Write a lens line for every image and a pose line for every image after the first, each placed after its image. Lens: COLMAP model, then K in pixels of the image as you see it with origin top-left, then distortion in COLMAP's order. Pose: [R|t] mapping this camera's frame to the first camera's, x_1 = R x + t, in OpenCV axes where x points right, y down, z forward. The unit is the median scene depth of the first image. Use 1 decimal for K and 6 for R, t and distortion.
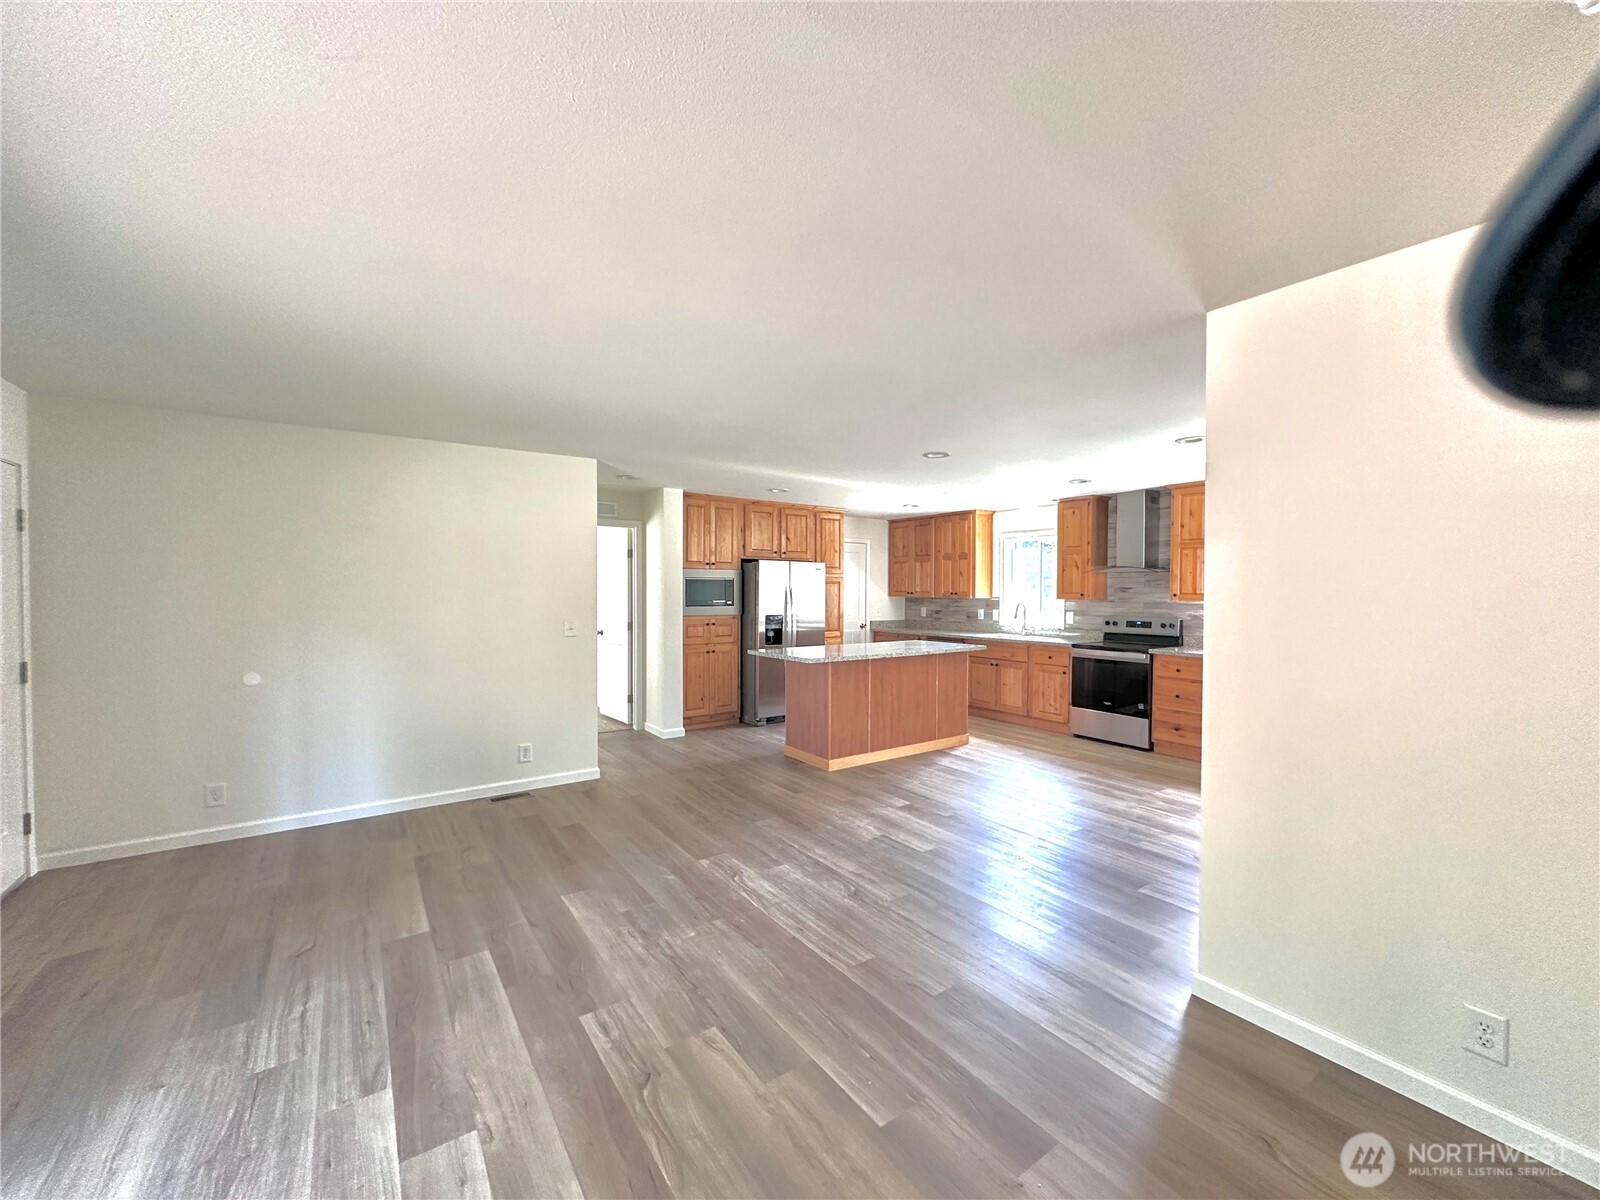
lens RADIAL K [[639.1, 0, 798.0], [0, 639.1, 585.2], [0, 0, 1]] dist [-0.001156, 0.000301]
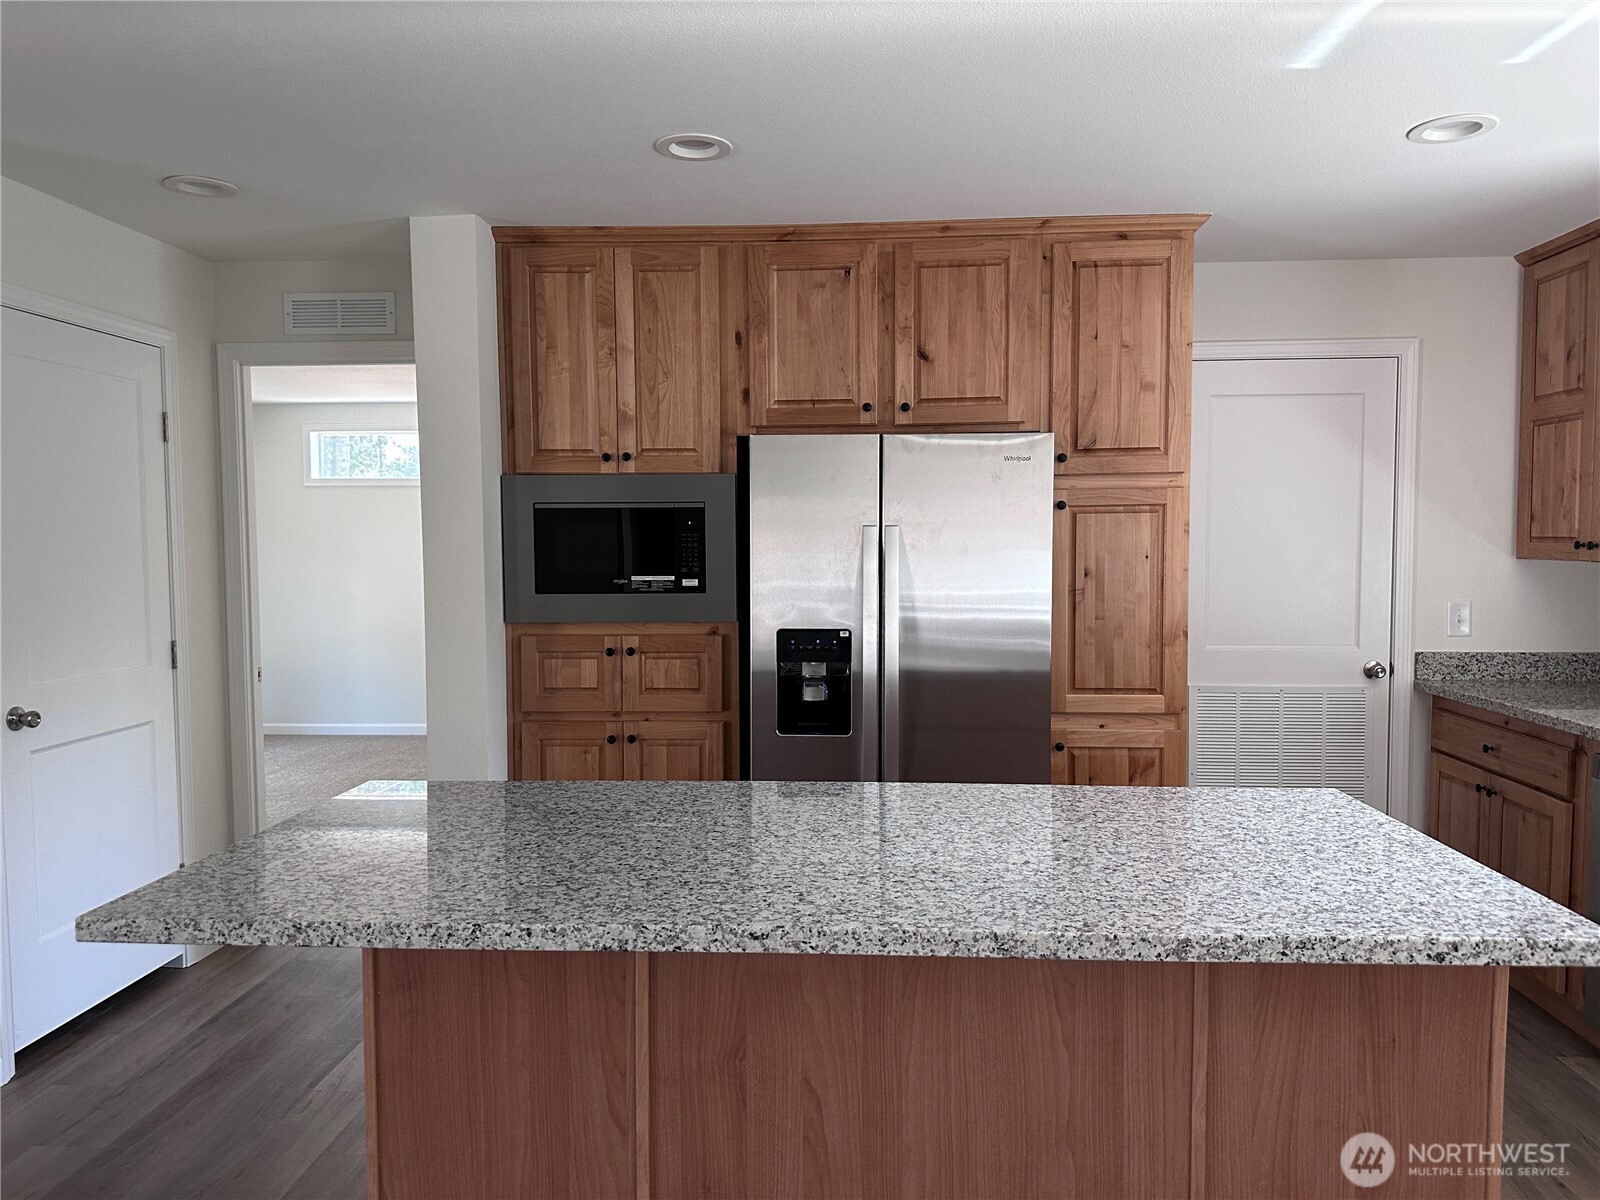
lens RADIAL K [[1115.2, 0, 789.0], [0, 1115.2, 608.9], [0, 0, 1]] dist [0.062073, -0.084964]
pose [[0.778859, 0.030603, -0.626452, 0.278177], [0.012468, 0.997856, 0.064247, 0.006246], [0.627075, -0.057850, 0.776808, 0.654316]]
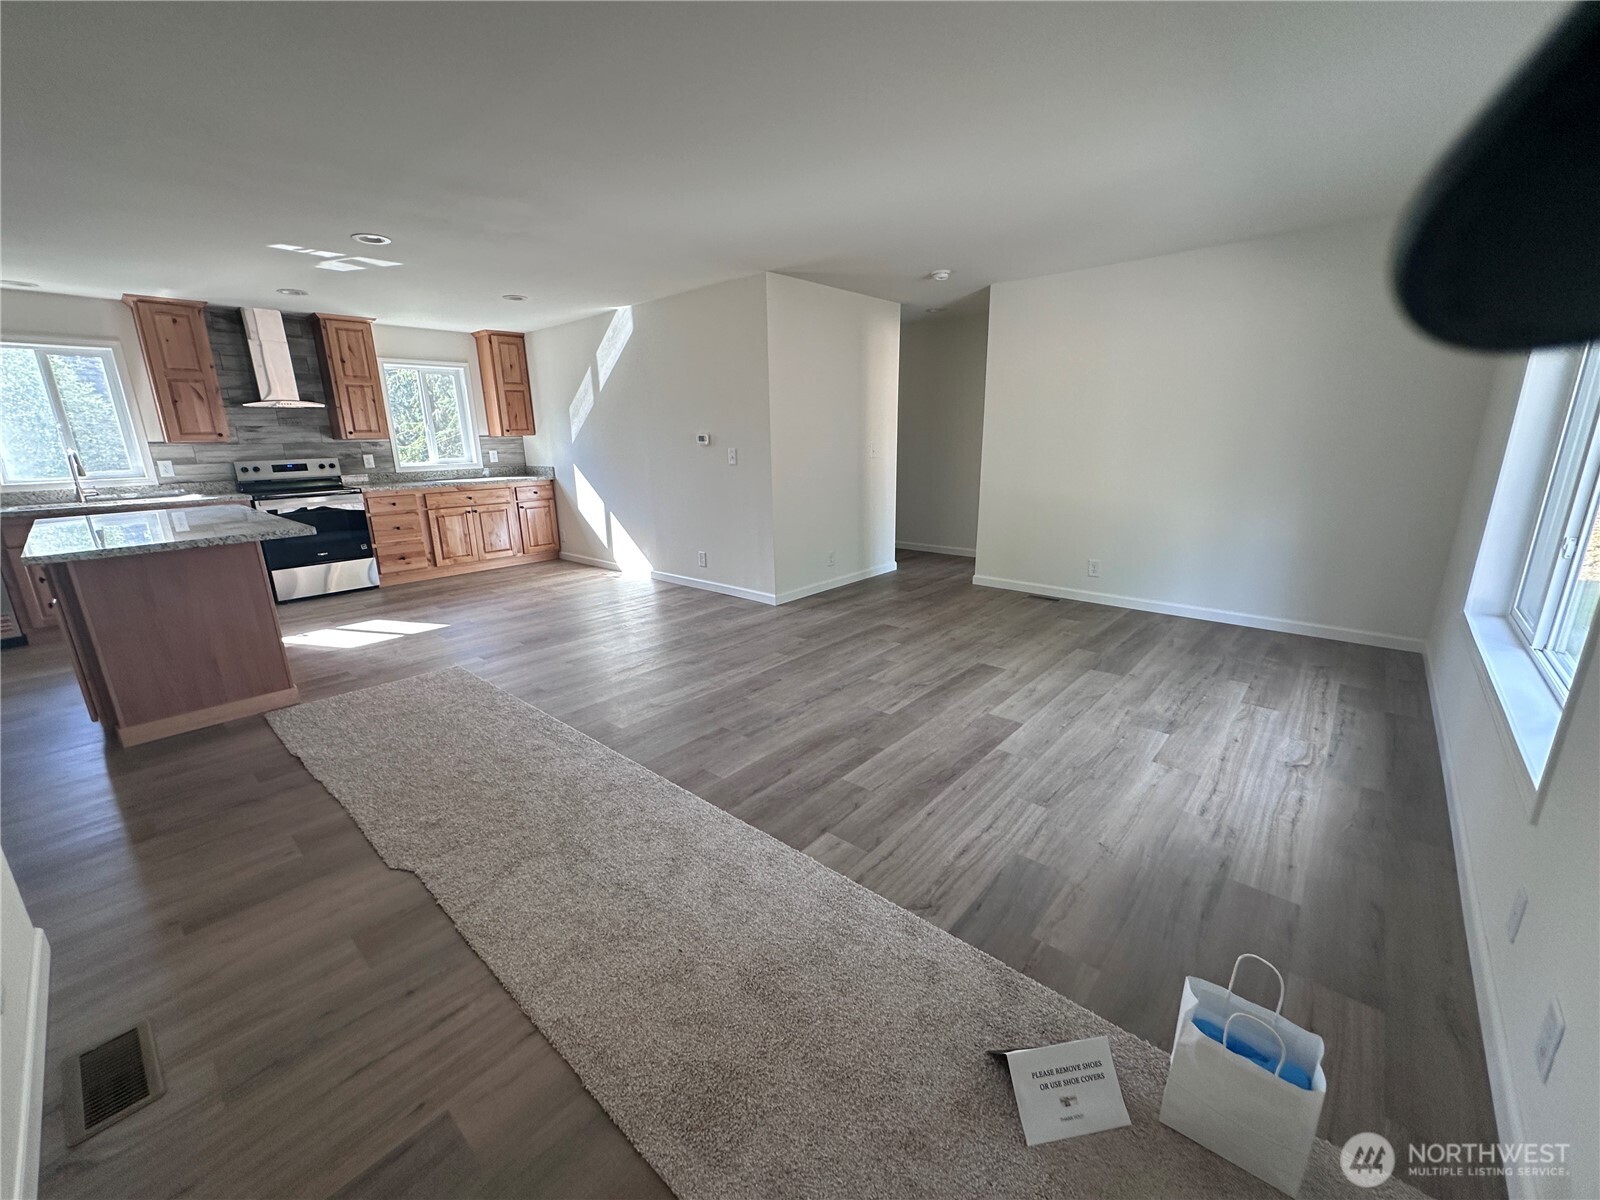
lens RADIAL K [[639.1, 0, 796.1], [0, 639.1, 600.9], [0, 0, 1]] dist [-0.001156, 0.000301]
pose [[-0.228262, -0.245054, 0.942255, -0.529298], [0.012403, 0.966995, 0.254493, 0.021511], [-0.973521, 0.069778, -0.217689, 0.502525]]
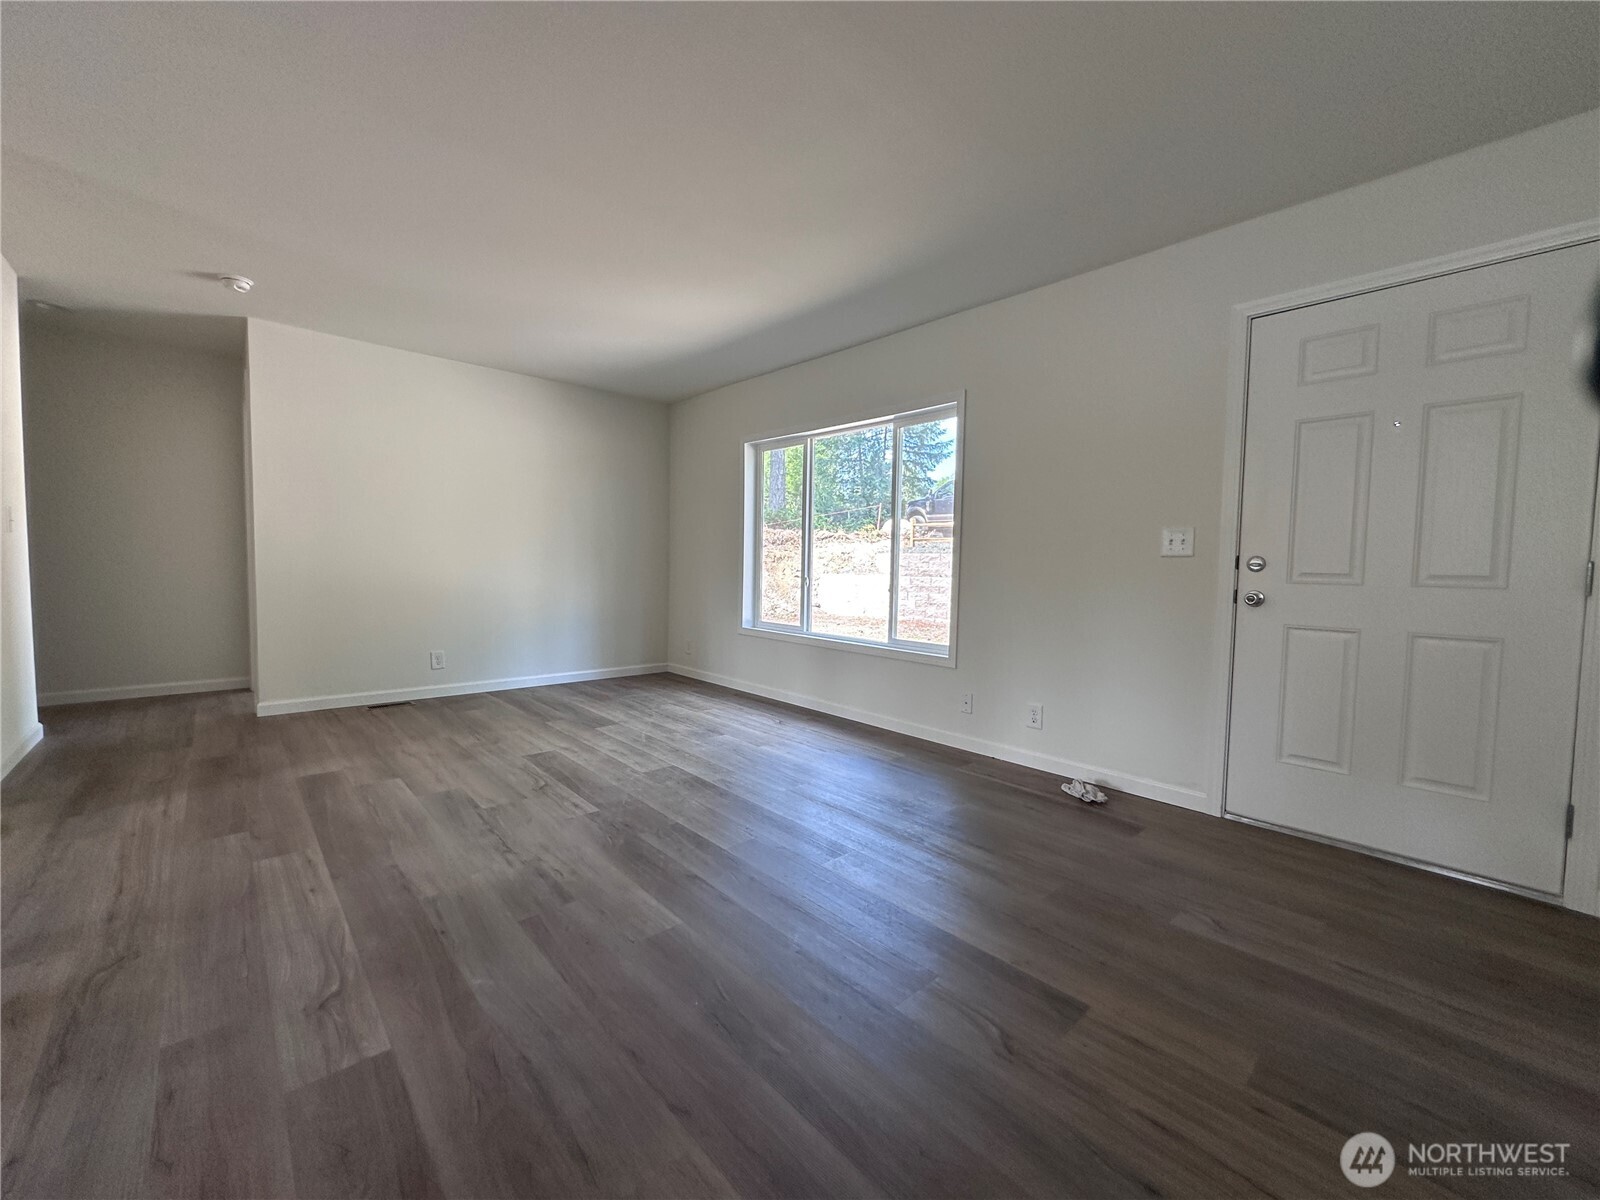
lens RADIAL K [[639.1, 0, 806.6], [0, 639.1, 601.4], [0, 0, 1]] dist [-0.001156, 0.000301]
pose [[-0.989761, -0.012405, -0.142197, -0.185623], [-0.020323, 0.998314, 0.054367, 0.069683], [0.141283, 0.056700, -0.988344, 0.747034]]
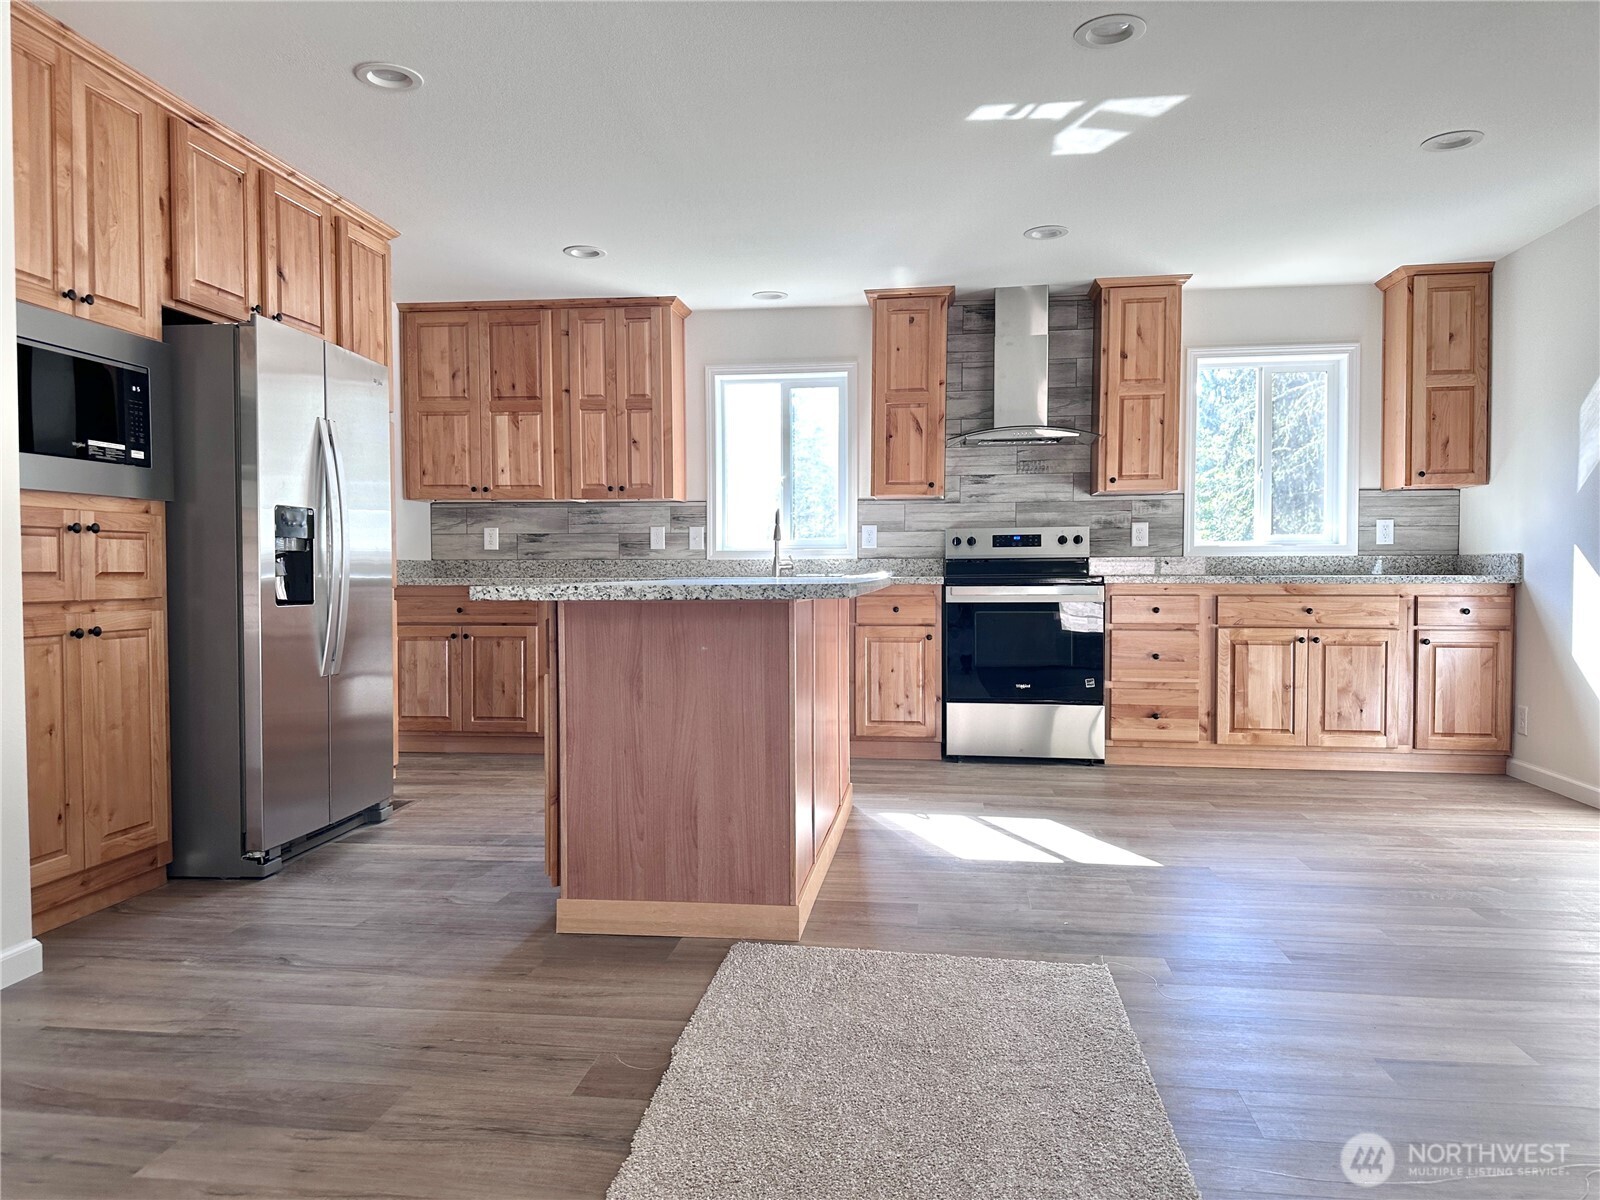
lens RADIAL K [[1115.2, 0, 789.9], [0, 1115.2, 604.6], [0, 0, 1]] dist [0.062073, -0.084964]
pose [[0.679712, -0.029256, 0.732896, -0.291570], [0.000637, 0.999227, 0.039297, 0.077102], [-0.733479, -0.026243, 0.679205, 0.489021]]
